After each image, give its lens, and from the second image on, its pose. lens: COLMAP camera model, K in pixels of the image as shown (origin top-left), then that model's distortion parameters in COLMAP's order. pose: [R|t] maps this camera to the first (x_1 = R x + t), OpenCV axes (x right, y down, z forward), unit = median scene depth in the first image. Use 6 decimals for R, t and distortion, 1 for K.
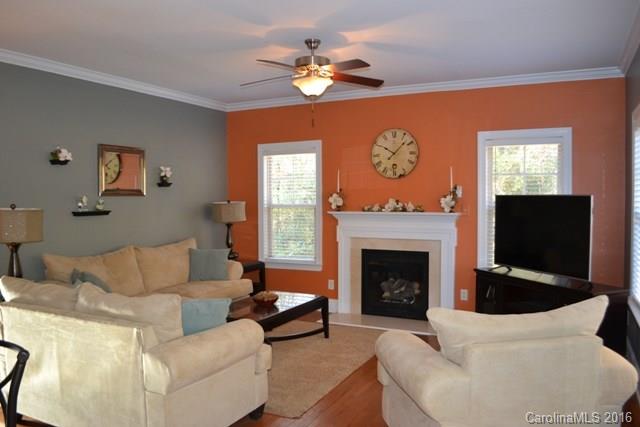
lens RADIAL K [[511.1, 0, 320.0], [0, 511.1, 213.5], [0, 0, 1]] dist [-0.074026, -0.001126]
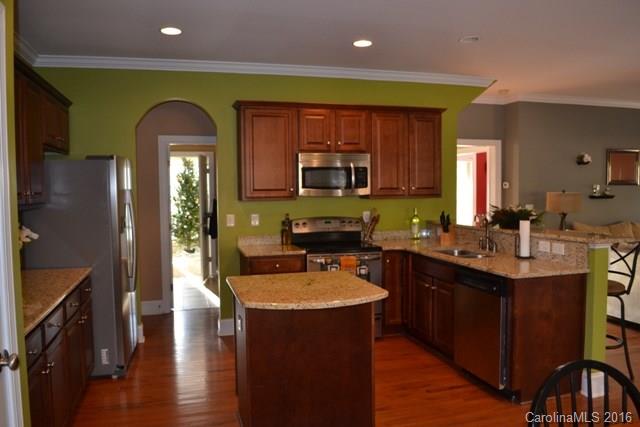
lens RADIAL K [[511.1, 0, 320.0], [0, 511.1, 213.5], [0, 0, 1]] dist [-0.074026, -0.001126]
pose [[0.679405, 0.034584, -0.732948, 0.044513], [-0.019919, 0.999390, 0.028692, 0.018715], [0.733493, -0.004894, 0.679680, -0.496157]]
